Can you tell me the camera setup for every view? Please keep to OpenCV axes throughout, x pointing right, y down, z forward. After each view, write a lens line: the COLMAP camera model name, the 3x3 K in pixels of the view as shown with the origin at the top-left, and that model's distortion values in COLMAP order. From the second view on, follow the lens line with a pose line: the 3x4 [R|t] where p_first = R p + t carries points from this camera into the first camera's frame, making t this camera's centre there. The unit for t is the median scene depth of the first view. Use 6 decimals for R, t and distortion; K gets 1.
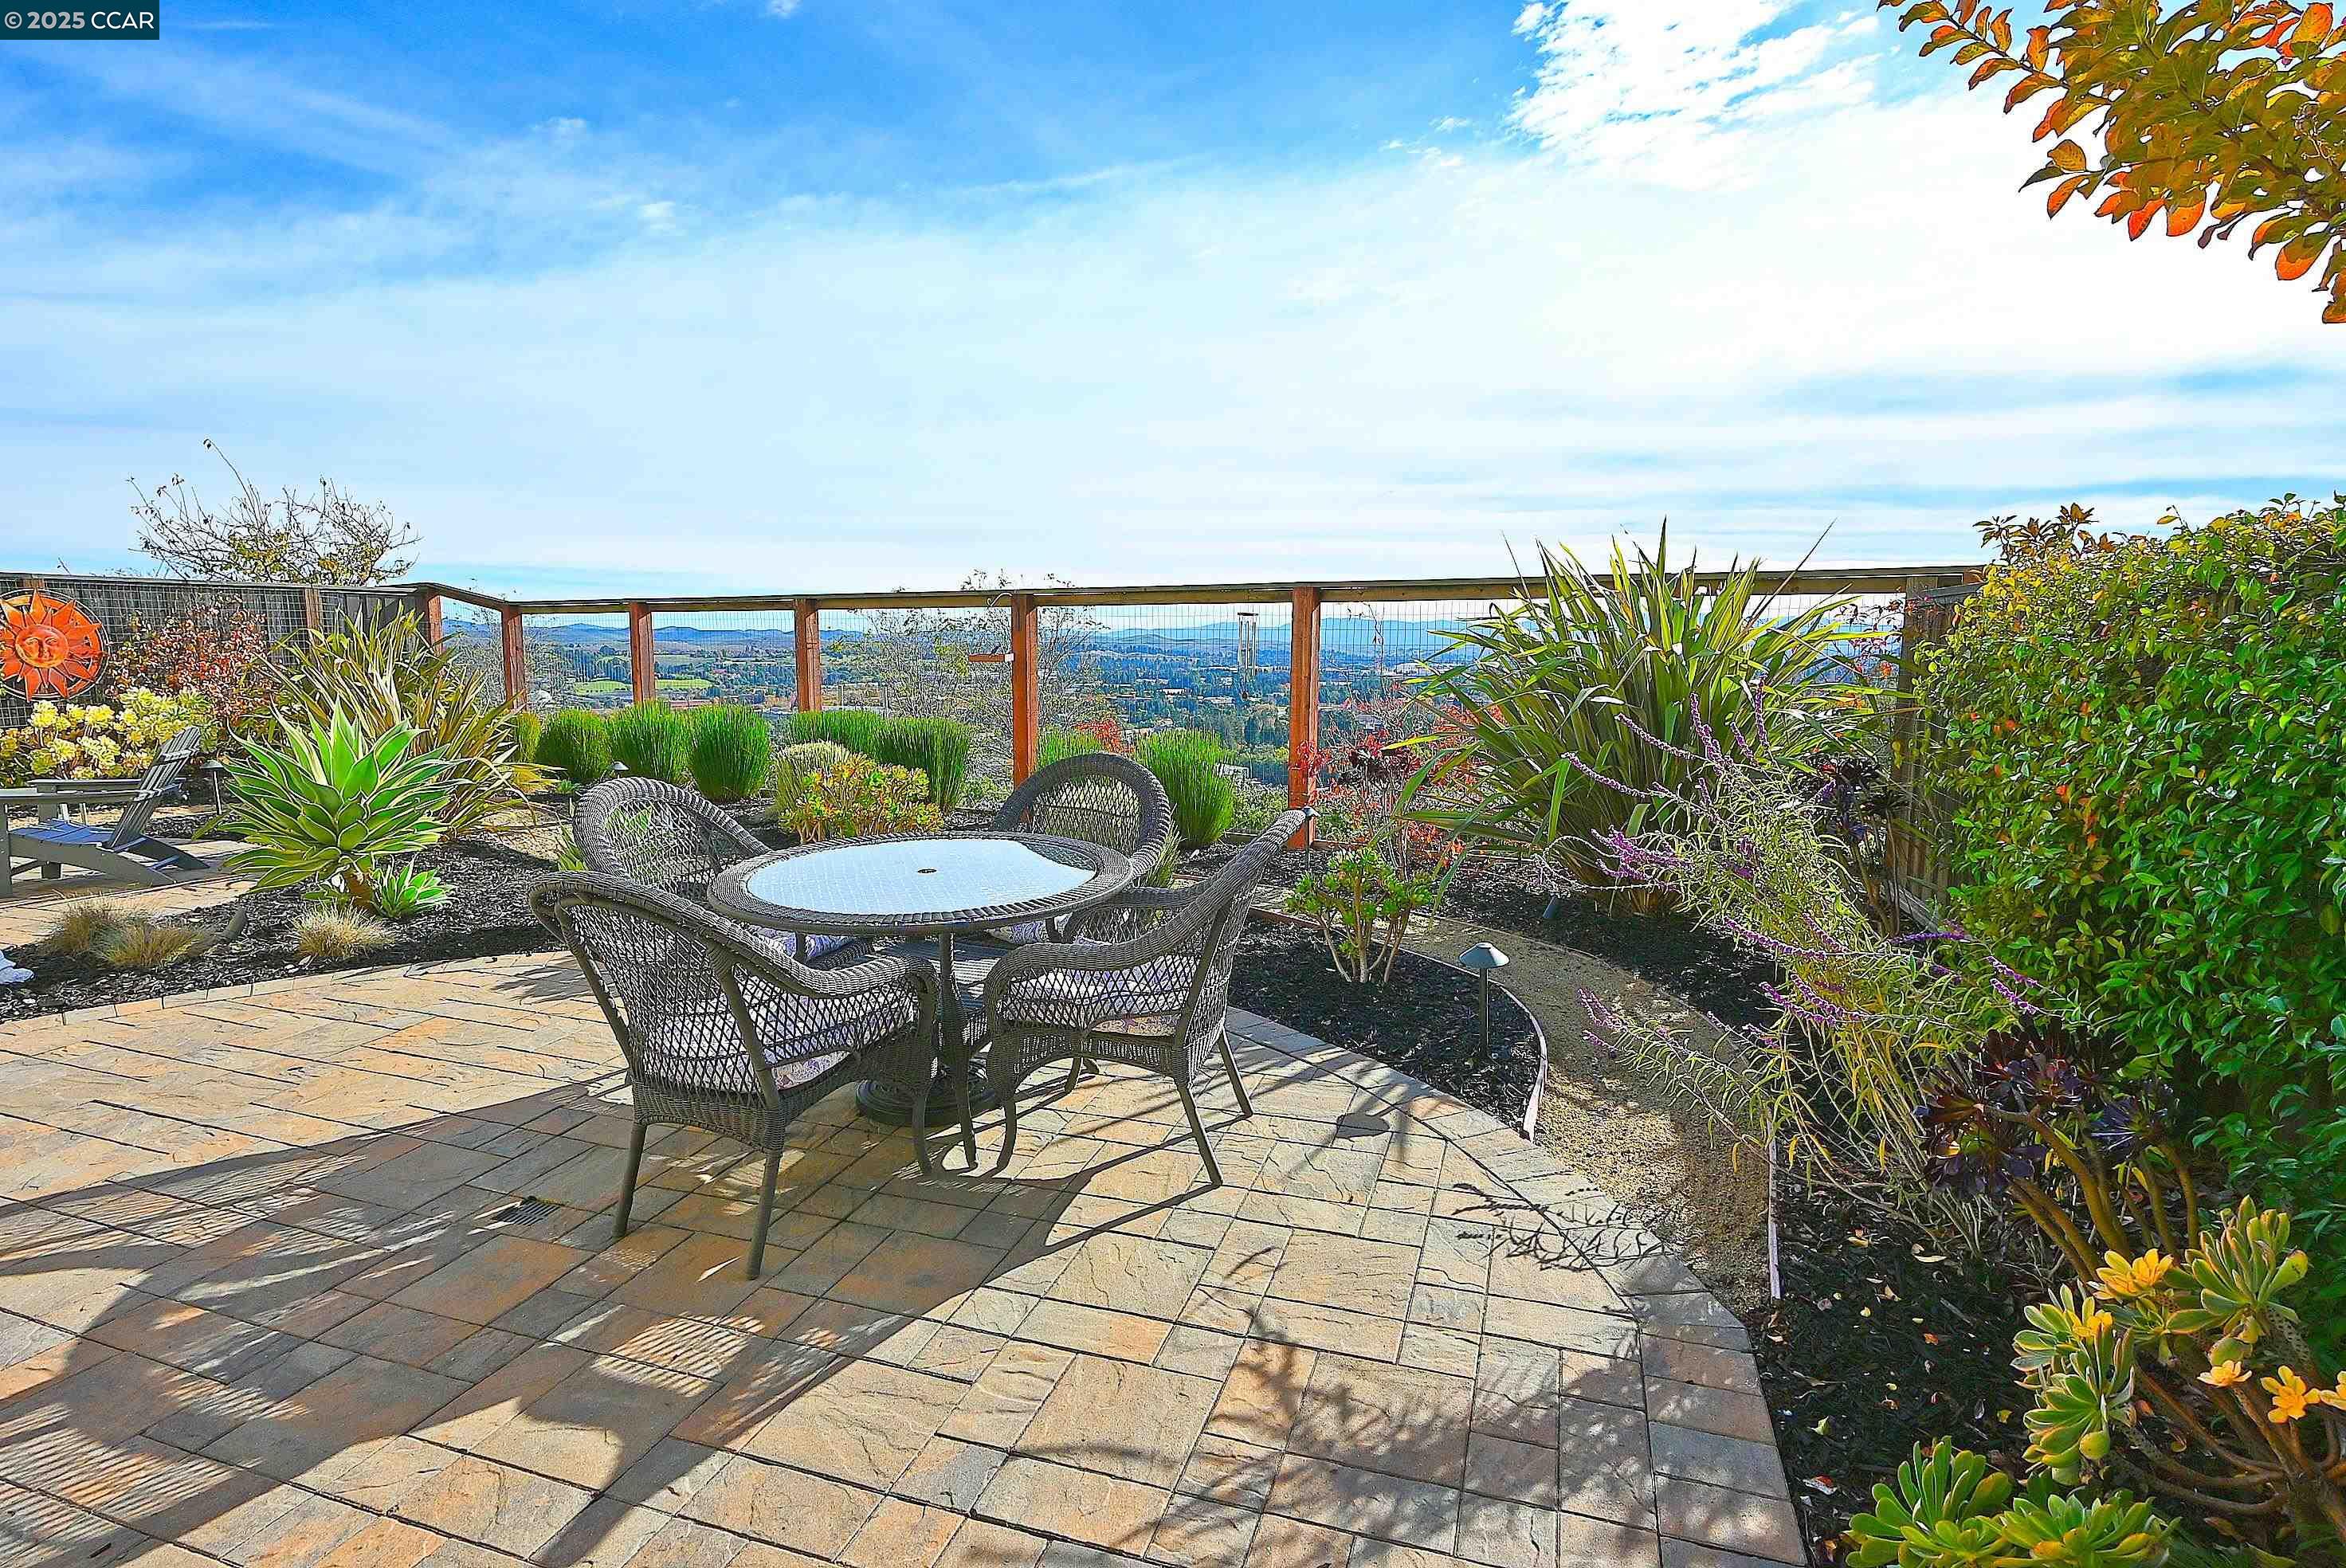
lens RADIAL K [[1151.6, 0, 1181.5], [0, 1151.6, 793.0], [0, 0, 1]] dist [-0.009083, 0.000081]
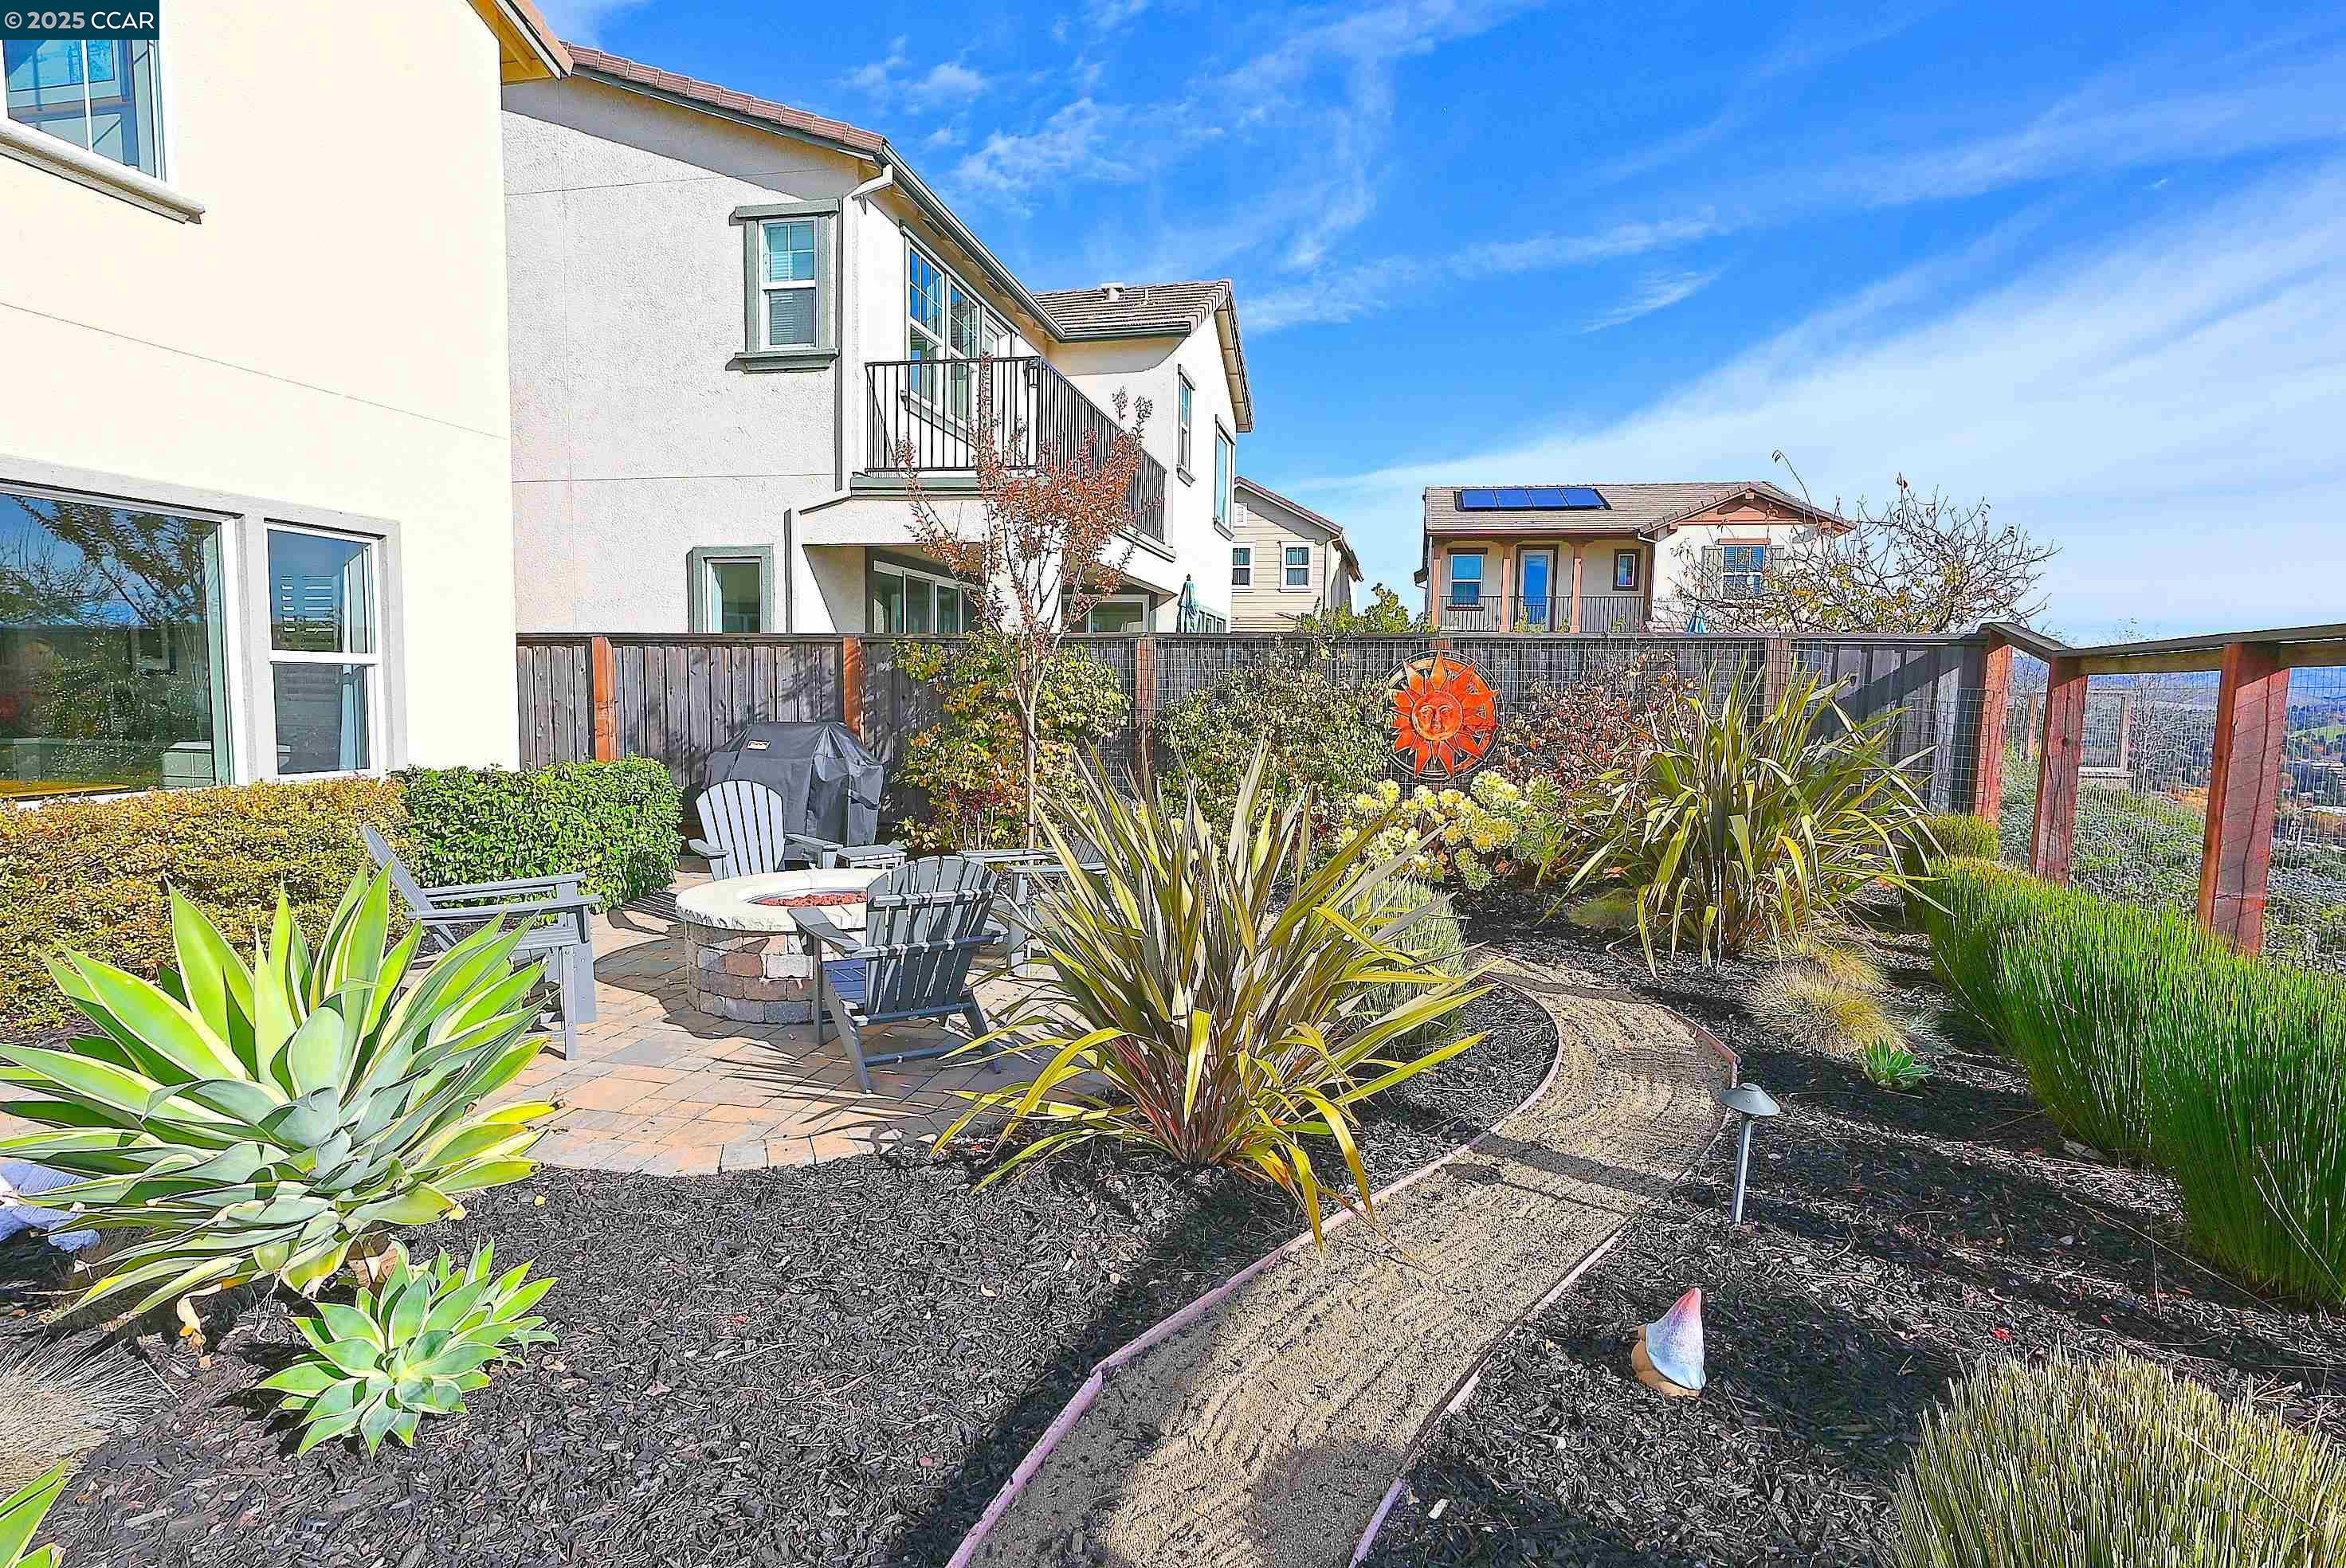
lens RADIAL K [[1151.6, 0, 1184.0], [0, 1151.6, 781.3], [0, 0, 1]] dist [-0.009083, 0.000081]
pose [[0.095976, 0.081980, -0.992002, -0.140324], [-0.147494, 0.986772, 0.067278, -0.108115], [0.984395, 0.139858, 0.106798, 0.711492]]
